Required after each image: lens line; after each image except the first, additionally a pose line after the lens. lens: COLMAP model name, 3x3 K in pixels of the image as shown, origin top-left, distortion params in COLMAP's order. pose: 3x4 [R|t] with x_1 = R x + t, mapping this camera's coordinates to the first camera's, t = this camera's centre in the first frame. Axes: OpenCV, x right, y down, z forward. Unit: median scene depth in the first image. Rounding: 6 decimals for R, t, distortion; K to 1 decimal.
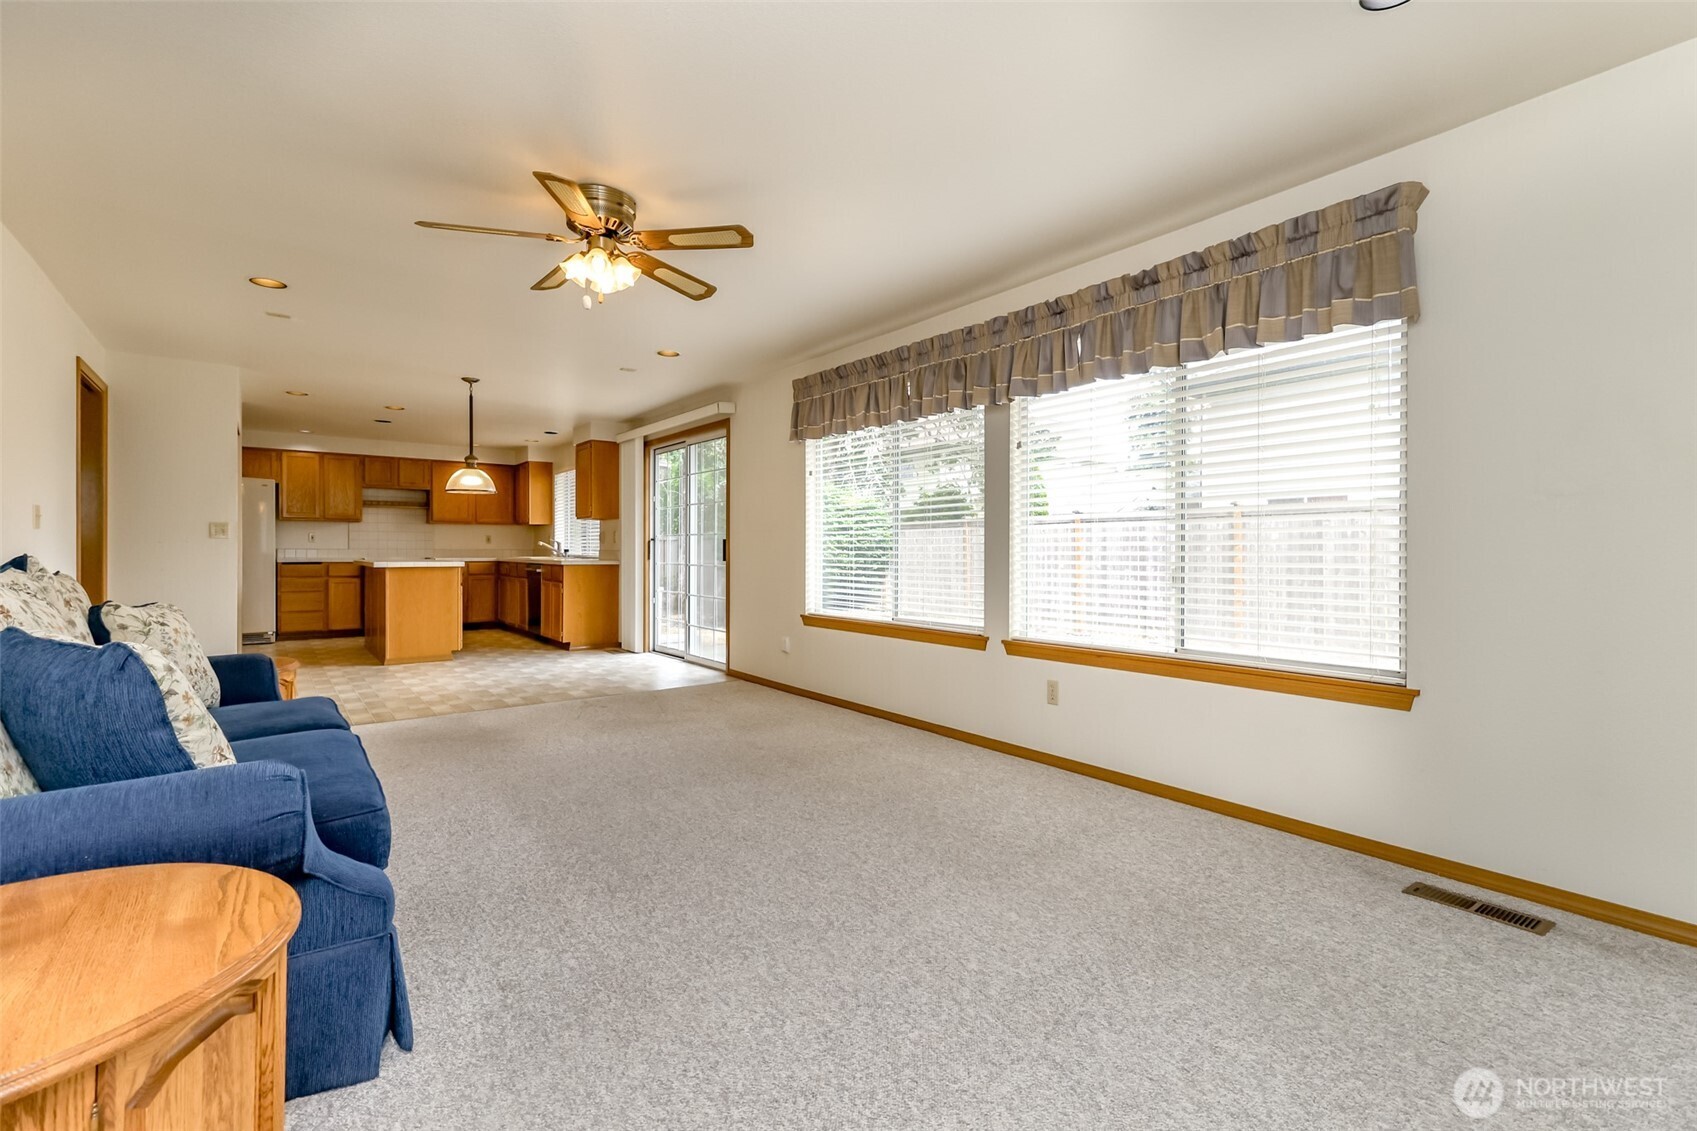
lens RADIAL K [[784.7, 0, 864.6], [0, 784.7, 553.9], [0, 0, 1]] dist [0.015858, 0.000280]
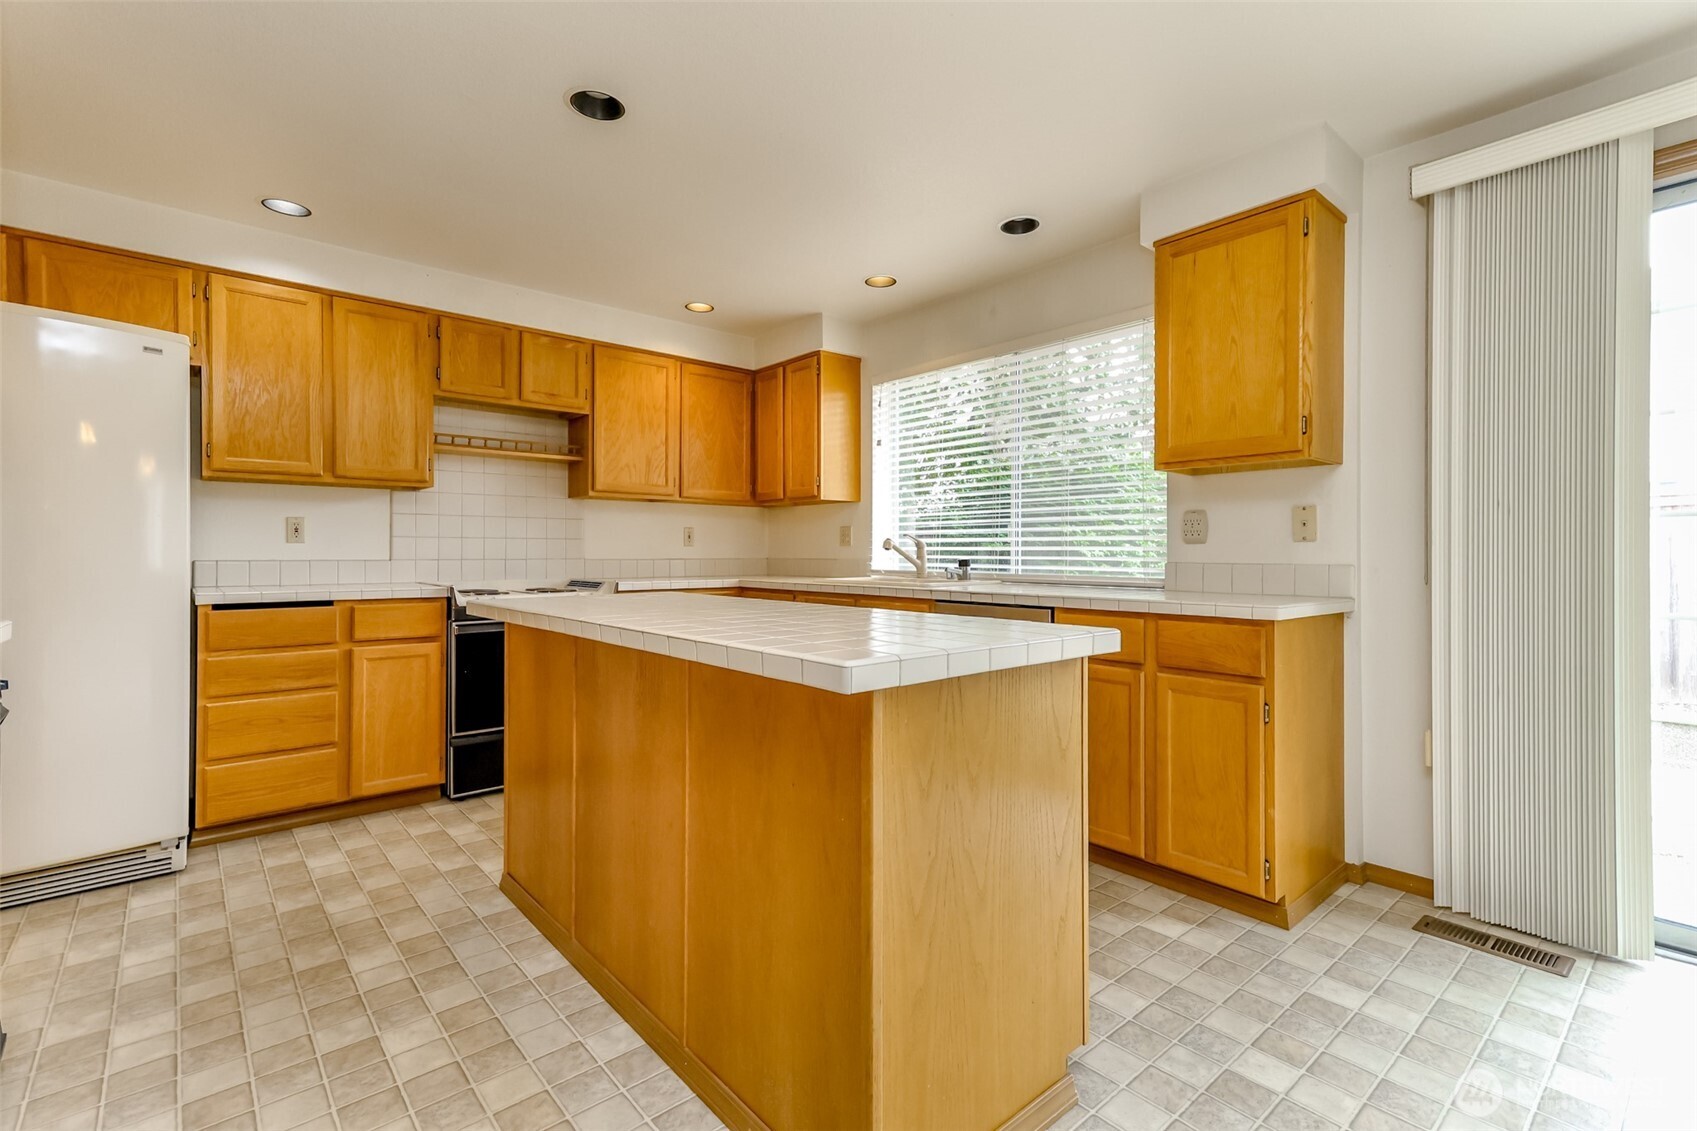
lens RADIAL K [[784.7, 0, 864.6], [0, 784.7, 553.9], [0, 0, 1]] dist [0.015858, 0.000280]
pose [[0.997919, -0.004256, 0.064343, -0.461245], [0.004293, 0.999991, -0.000433, -0.009258], [-0.064340, 0.000708, 0.997928, 0.618996]]
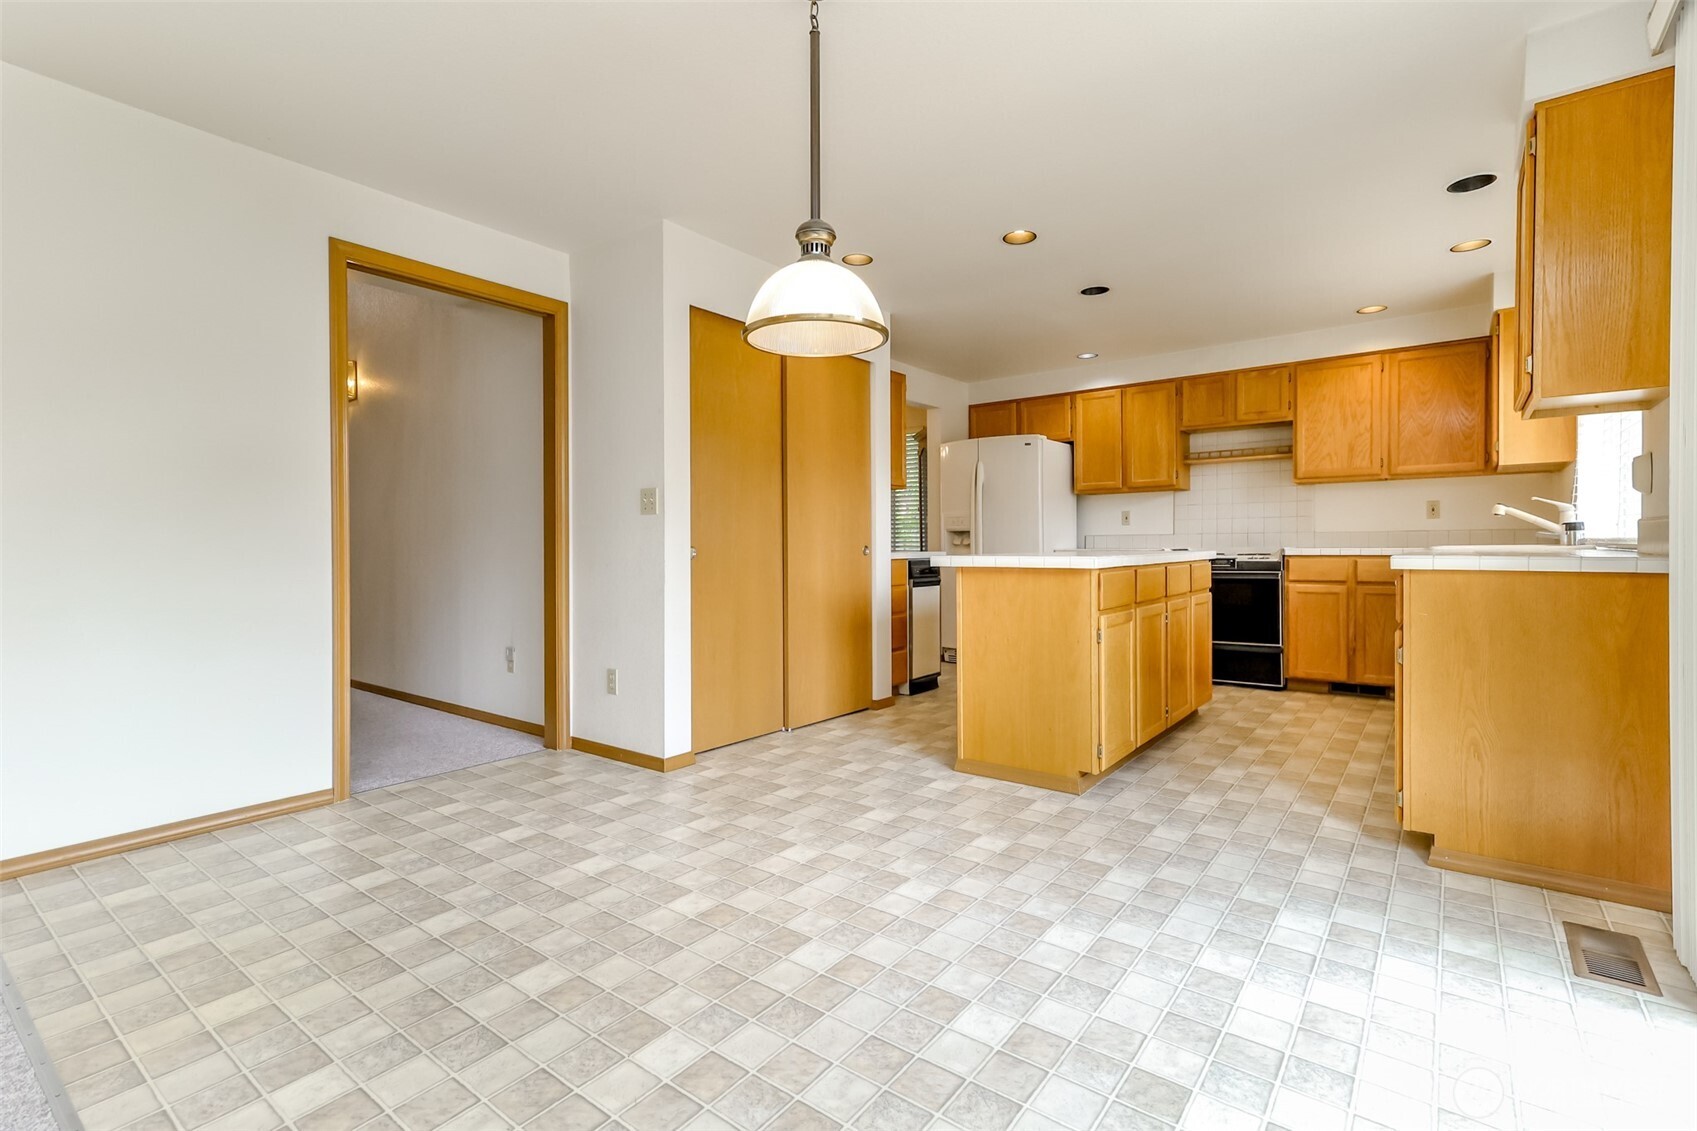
lens RADIAL K [[784.7, 0, 864.6], [0, 784.7, 553.9], [0, 0, 1]] dist [0.015858, 0.000280]
pose [[0.268205, 0.000319, -0.963362, -0.123129], [0.004985, 0.999986, 0.001719, 0.006481], [0.963349, -0.005264, 0.268200, 0.612850]]
